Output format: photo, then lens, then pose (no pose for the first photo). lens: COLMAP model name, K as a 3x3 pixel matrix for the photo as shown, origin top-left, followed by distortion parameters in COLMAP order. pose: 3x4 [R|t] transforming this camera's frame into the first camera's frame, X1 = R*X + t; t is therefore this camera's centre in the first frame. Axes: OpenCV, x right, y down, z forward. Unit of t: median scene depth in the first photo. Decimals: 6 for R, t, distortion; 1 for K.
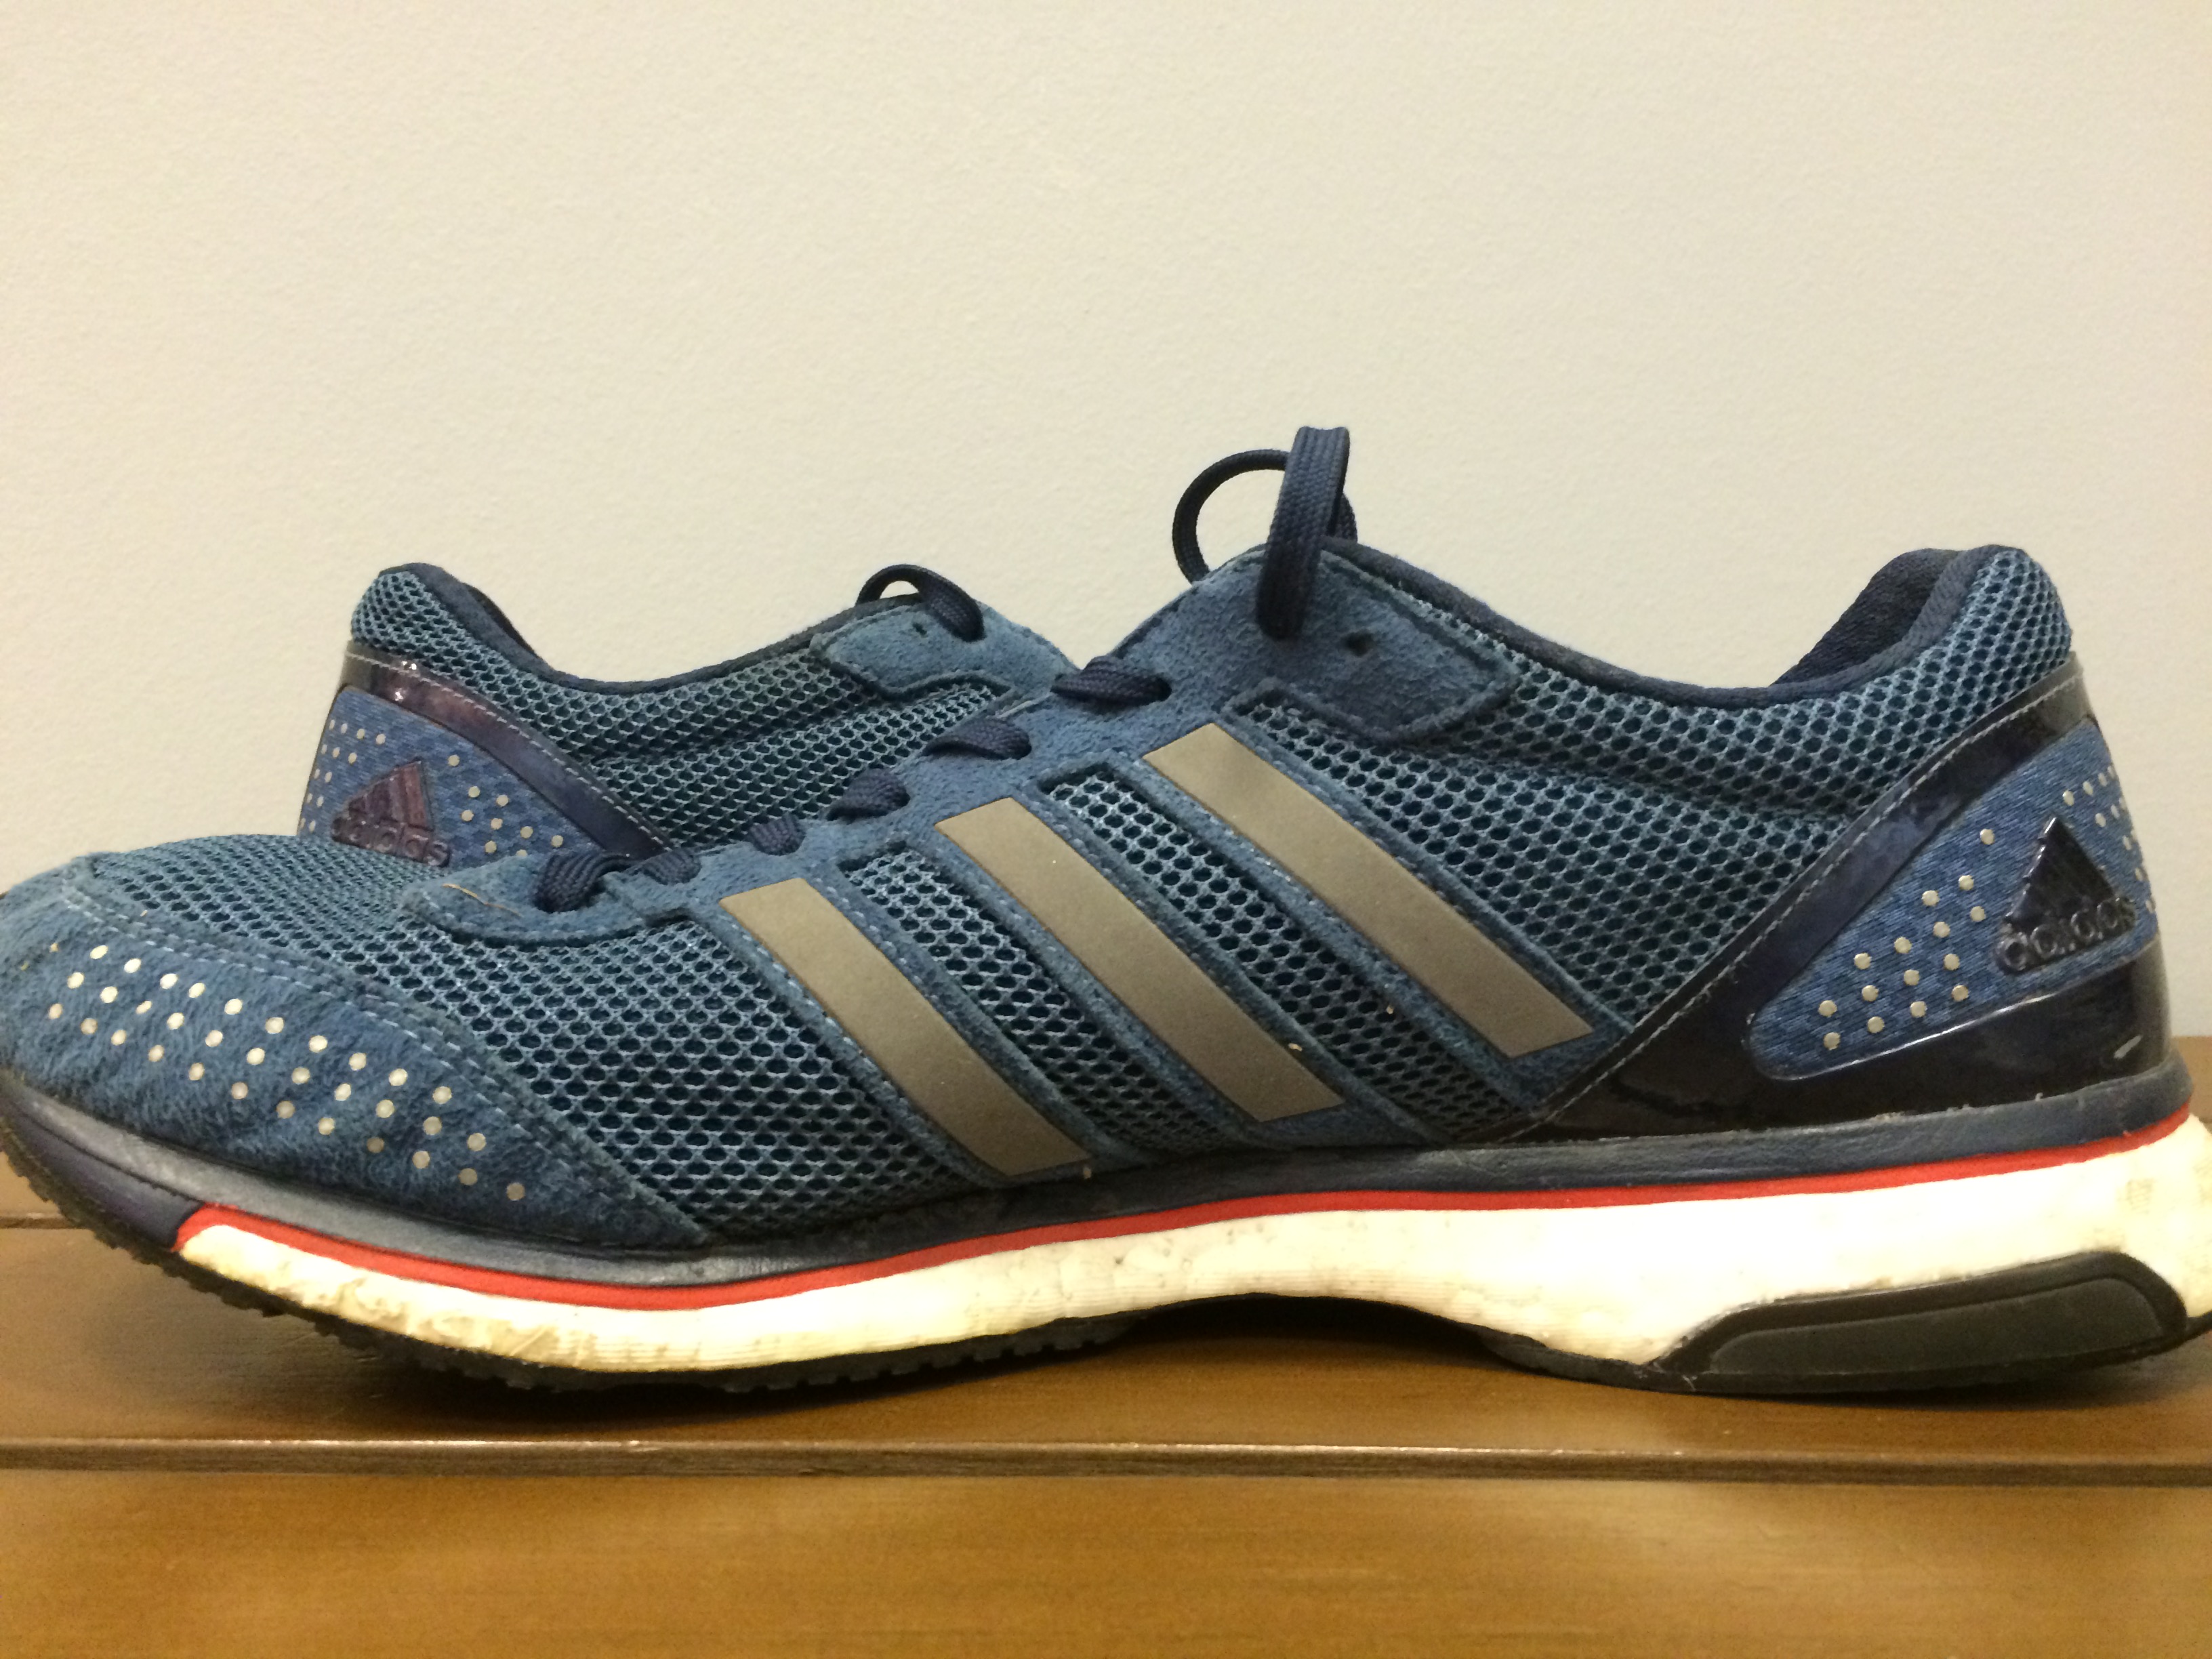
lens RADIAL K [[1944.2, 0, 1111.4], [0, 1944.2, 836.3], [0, 0, 1]] dist [0.074521, -0.144090]
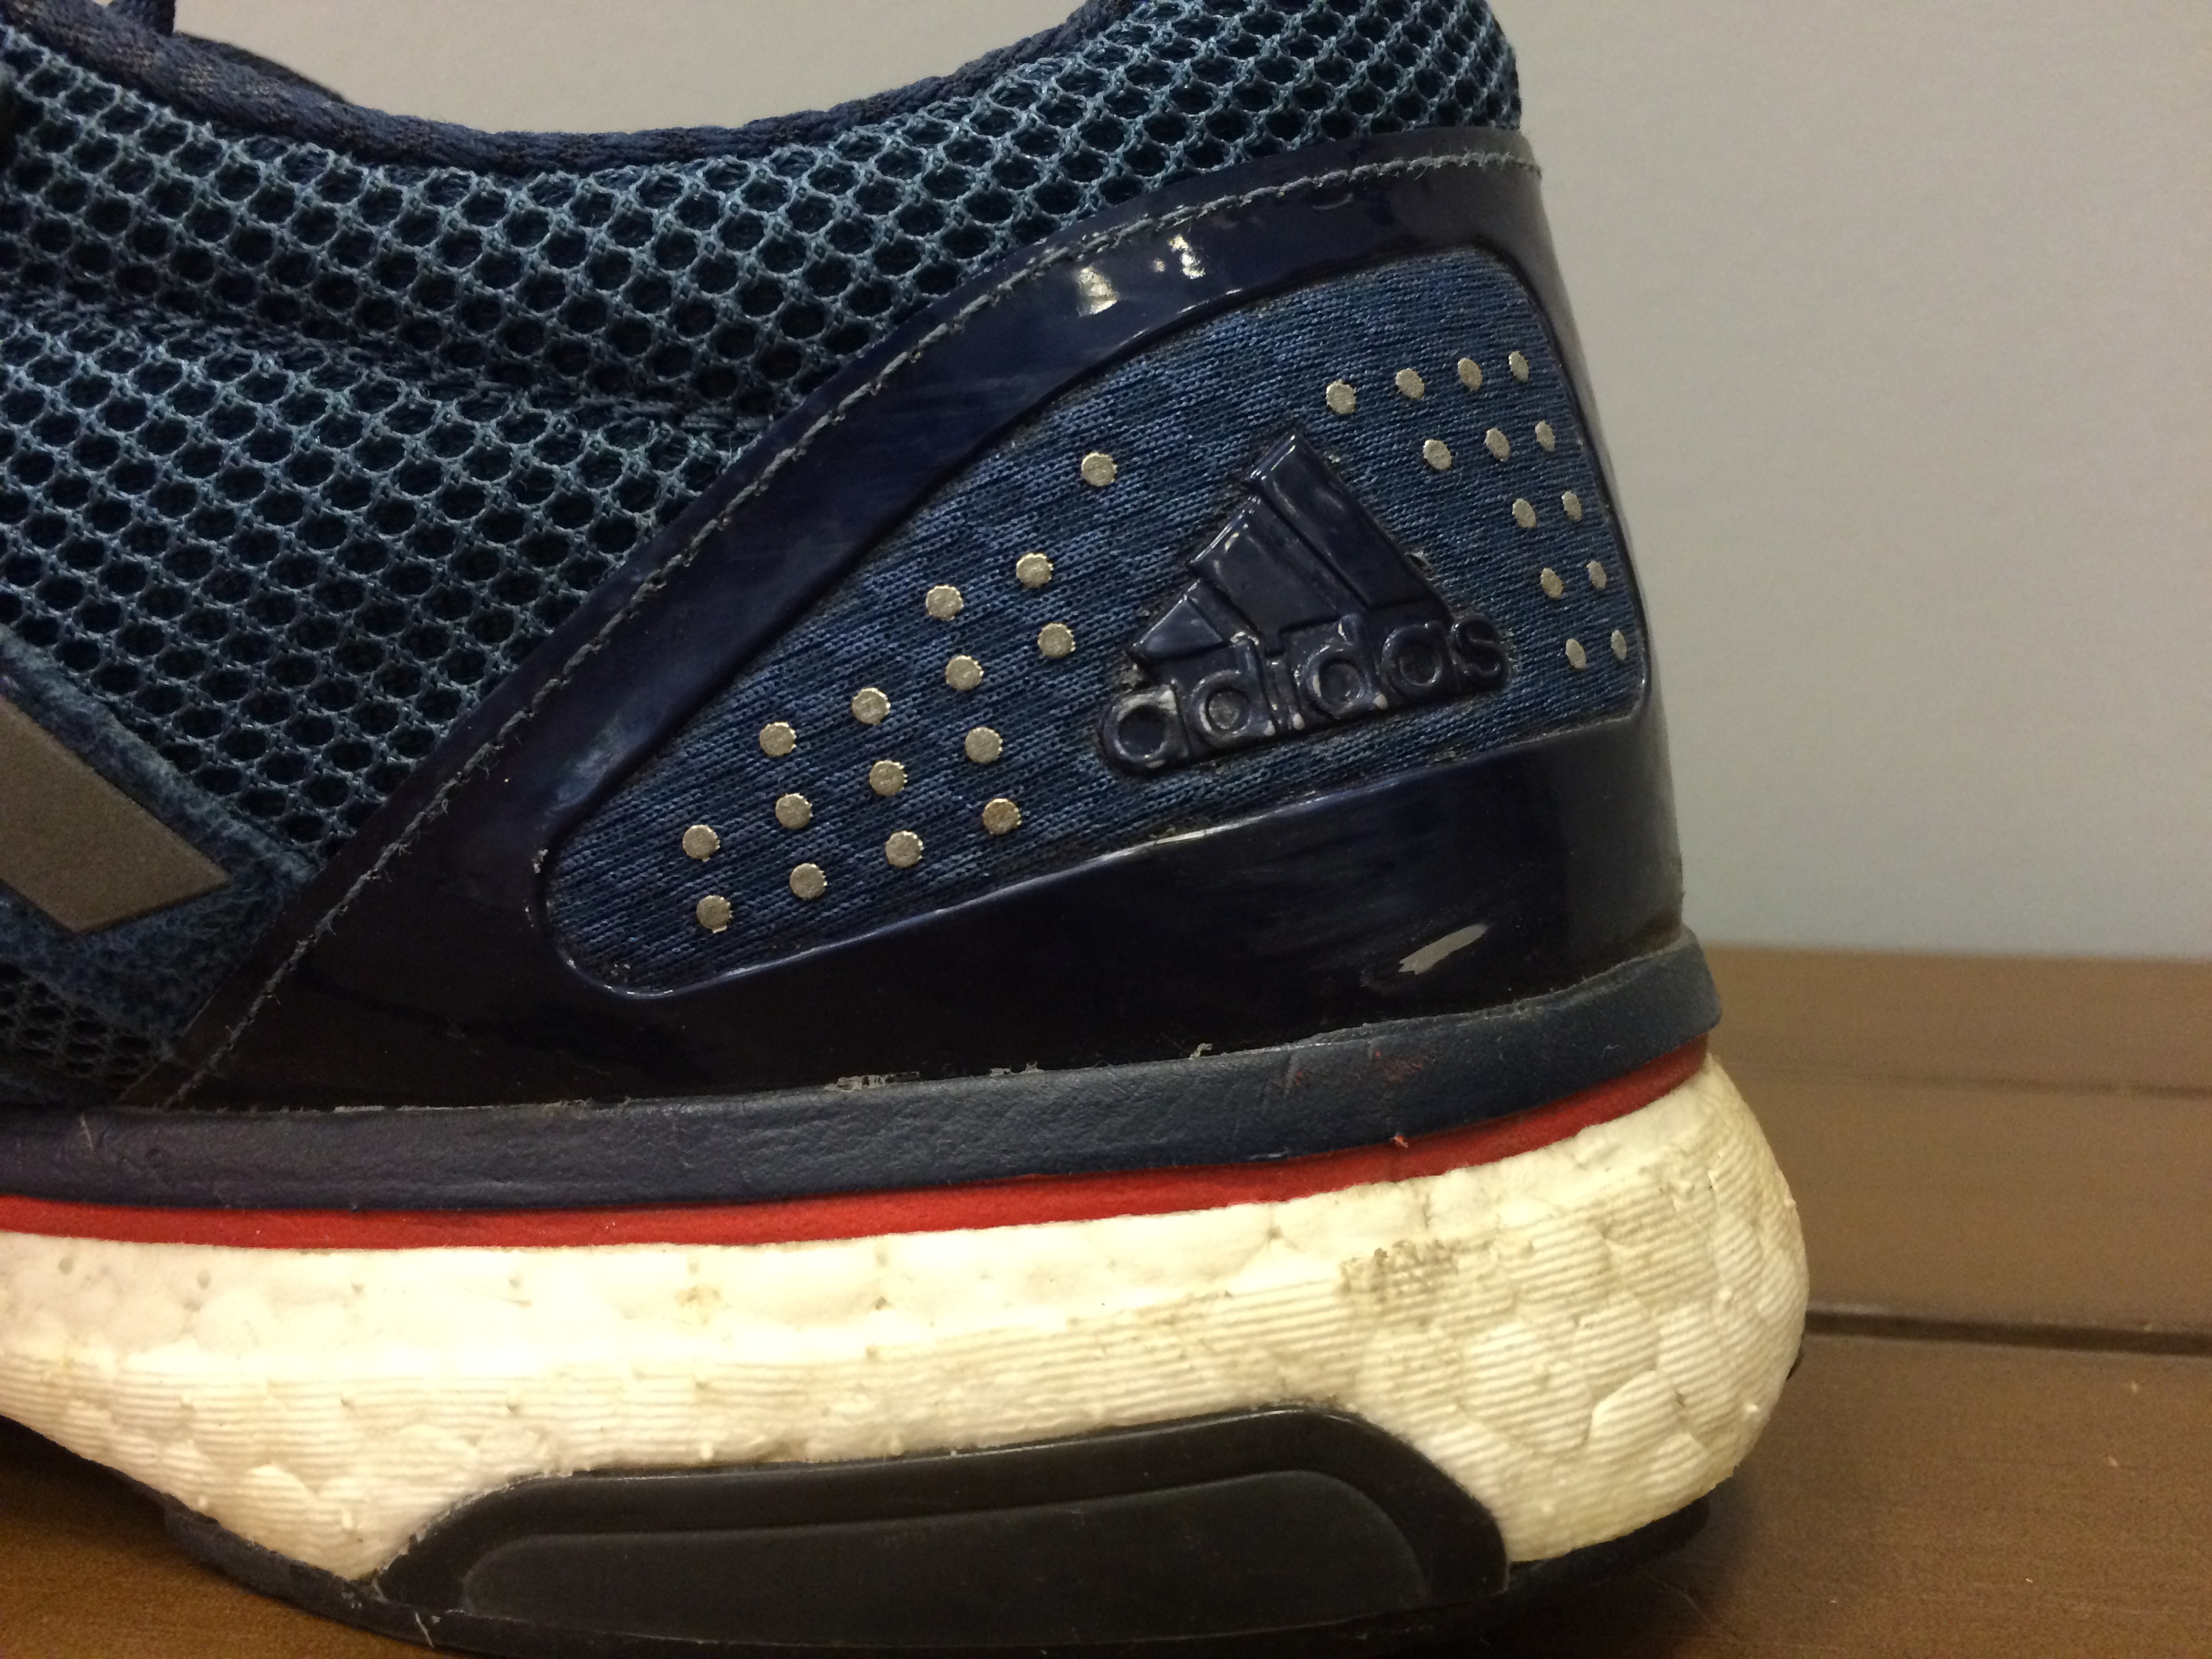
lens RADIAL K [[1944.2, 0, 1111.4], [0, 1944.2, 836.3], [0, 0, 1]] dist [0.074521, -0.144090]
pose [[0.990624, 0.023163, -0.134636, 0.515562], [-0.016712, 0.998666, 0.048853, 0.062570], [0.135588, -0.046145, 0.989690, 0.563245]]
